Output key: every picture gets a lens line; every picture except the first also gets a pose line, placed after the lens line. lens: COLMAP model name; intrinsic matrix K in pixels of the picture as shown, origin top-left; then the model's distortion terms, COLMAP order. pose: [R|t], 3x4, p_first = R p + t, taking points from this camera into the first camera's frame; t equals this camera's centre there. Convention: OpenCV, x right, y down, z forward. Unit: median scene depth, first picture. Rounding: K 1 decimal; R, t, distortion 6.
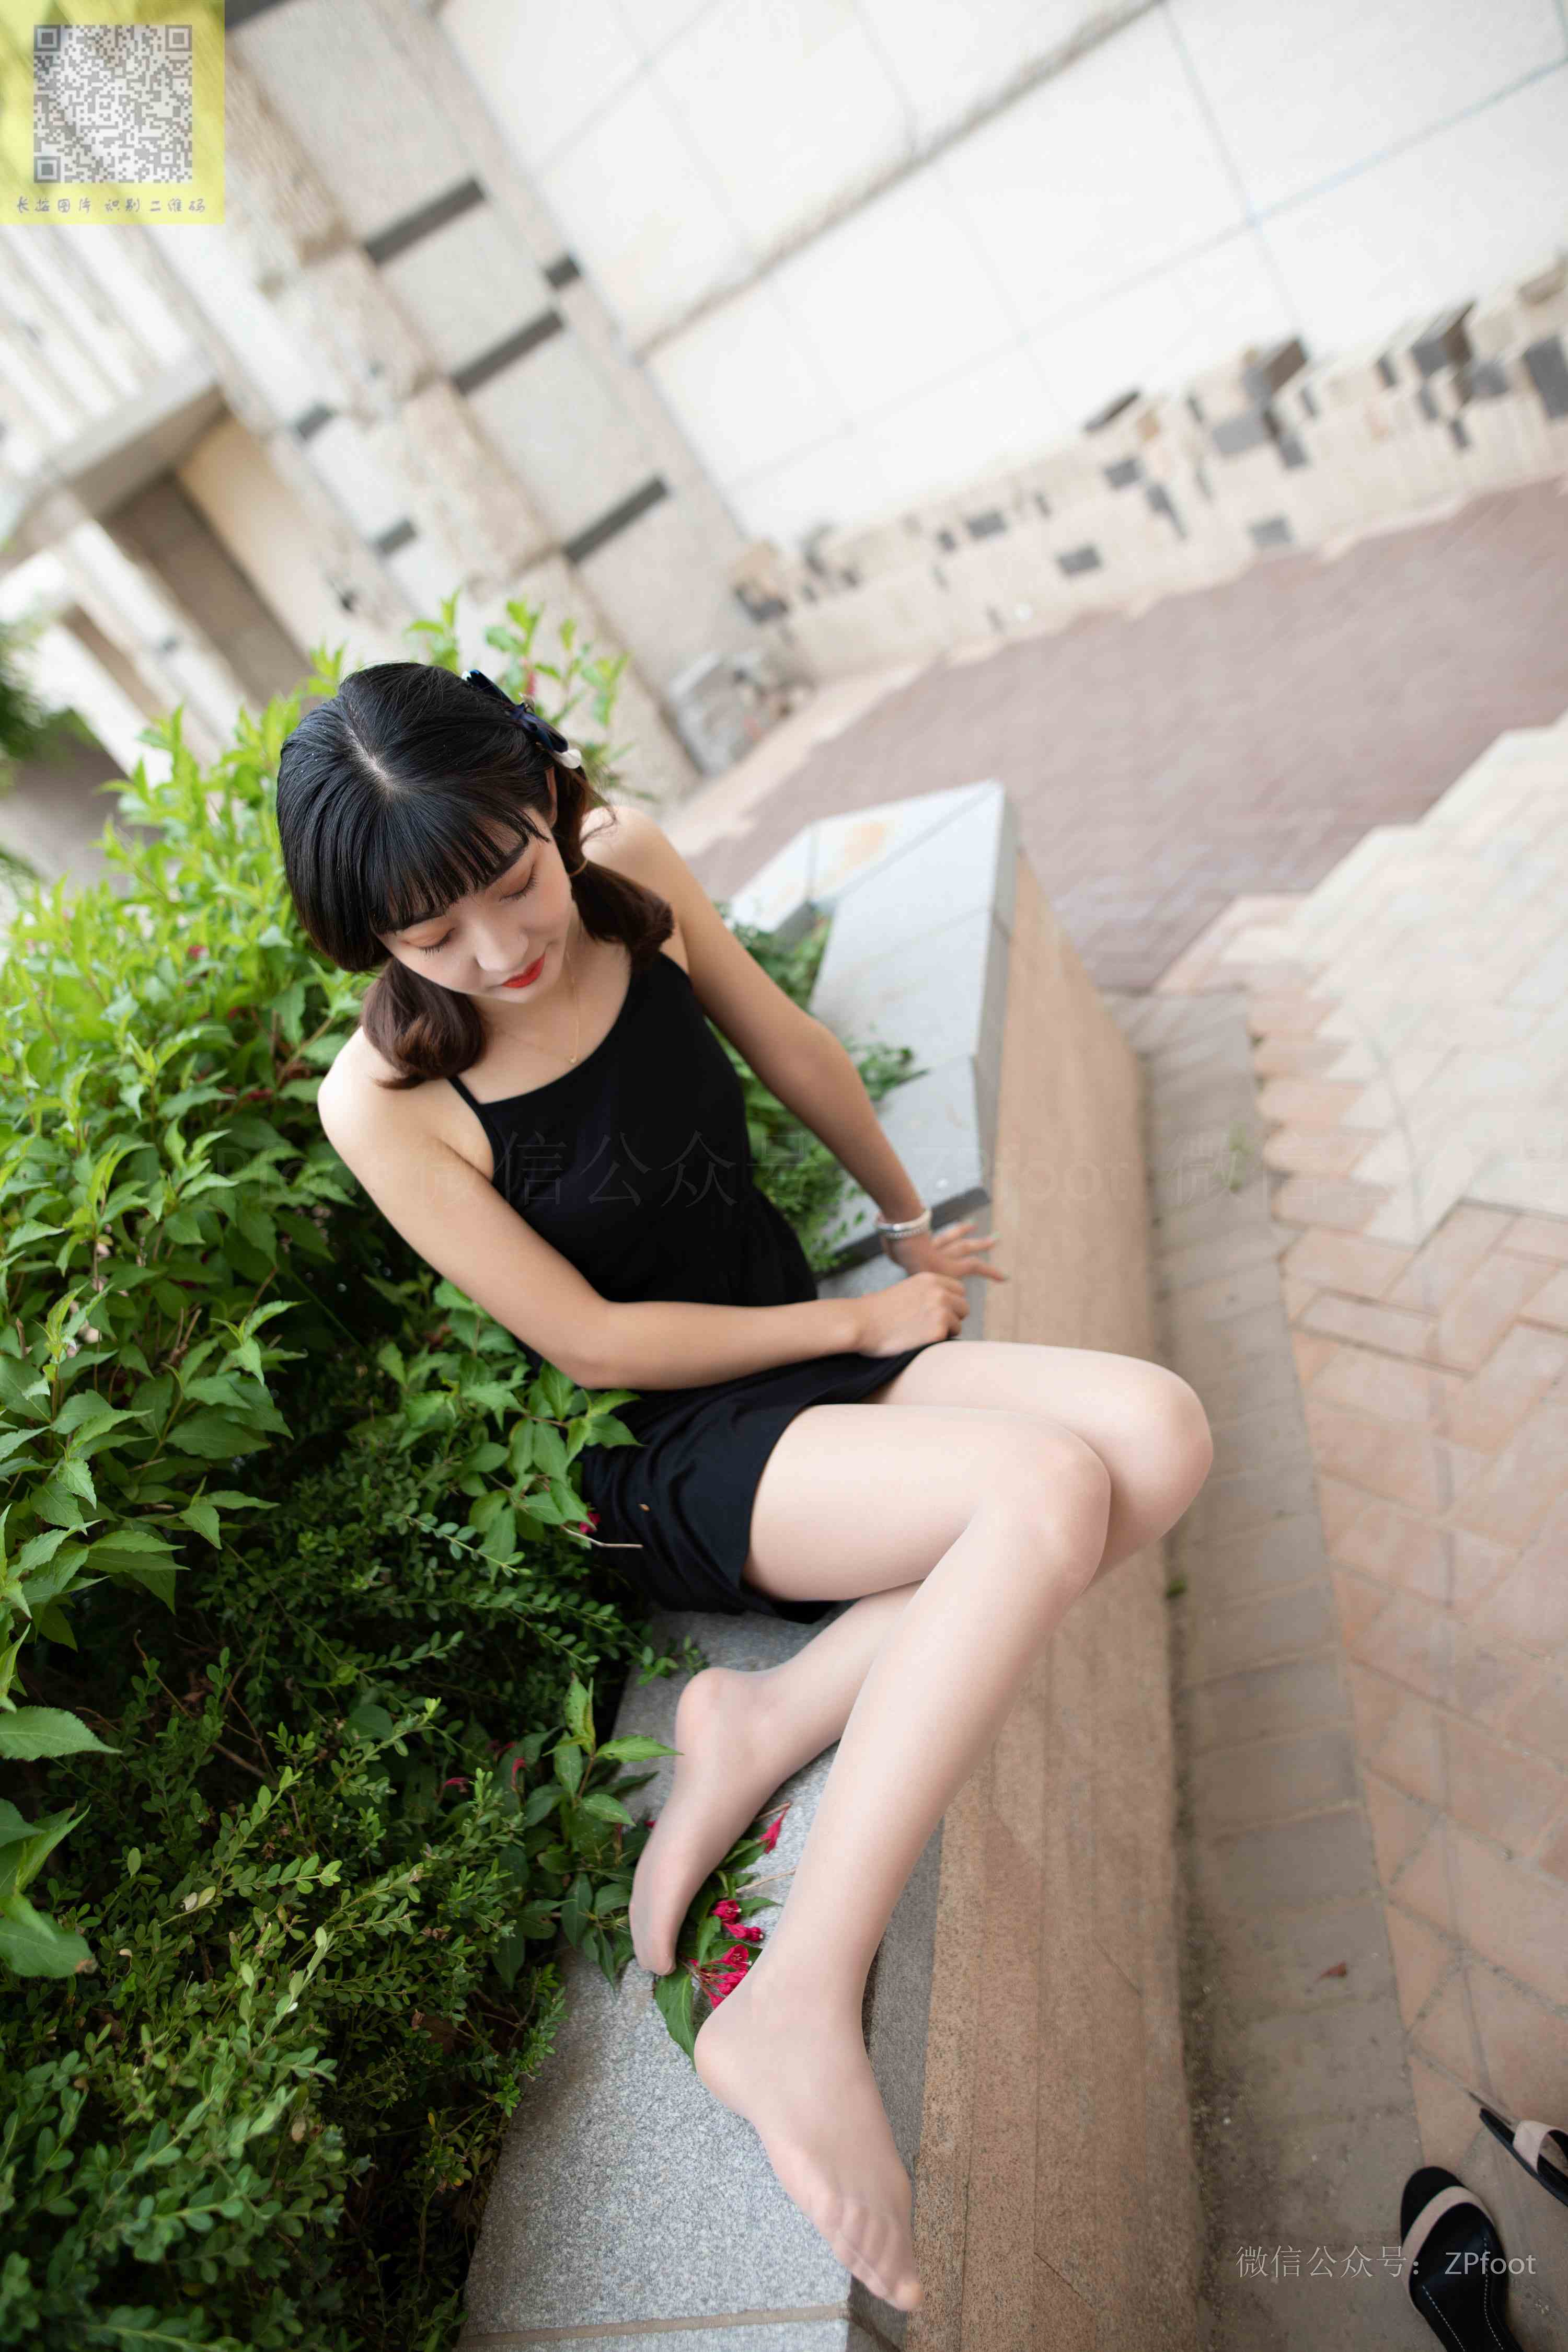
lens RADIAL K [[1627.1, 0, 788.1], [0, 1627.1, 1174.3], [0, 0, 1]] dist [-0.053513, 0.048280]
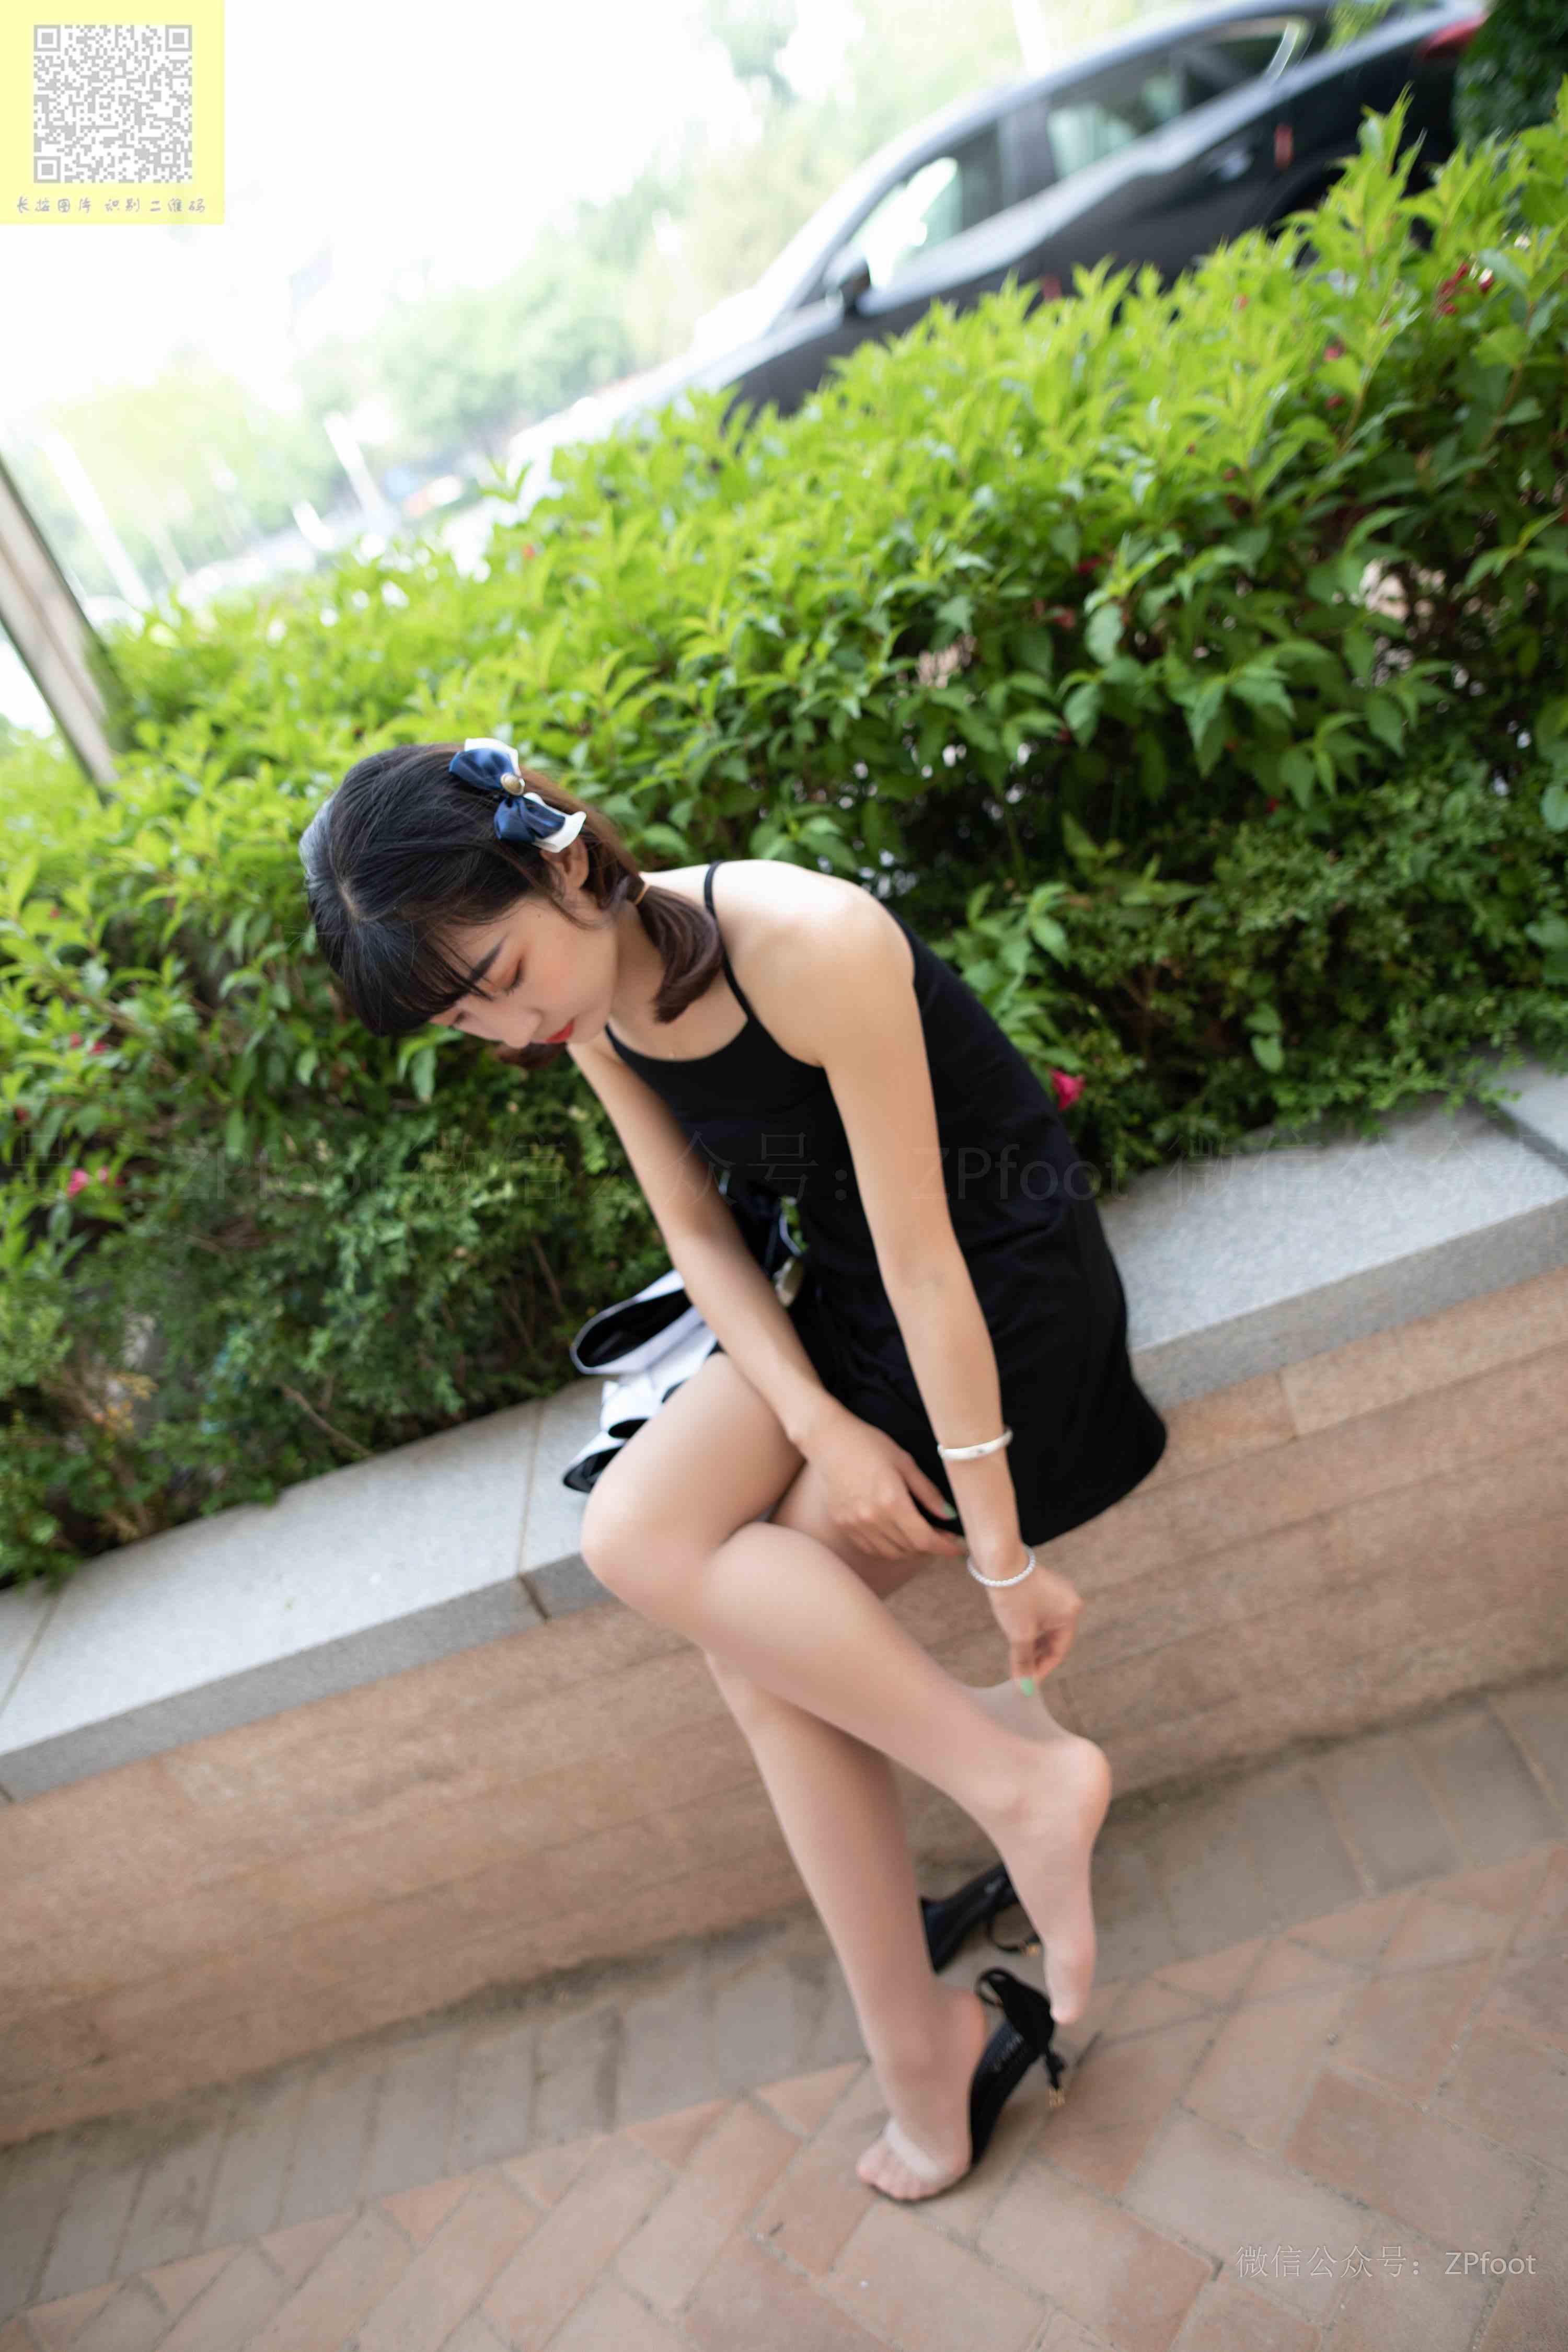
lens RADIAL K [[1627.1, 0, 788.1], [0, 1627.1, 1174.3], [0, 0, 1]] dist [-0.053513, 0.048280]
pose [[0.370181, 0.749264, -0.549153, 0.341333], [-0.280617, 0.653725, 0.702779, -0.373949], [0.885562, -0.106054, 0.452253, 0.236245]]
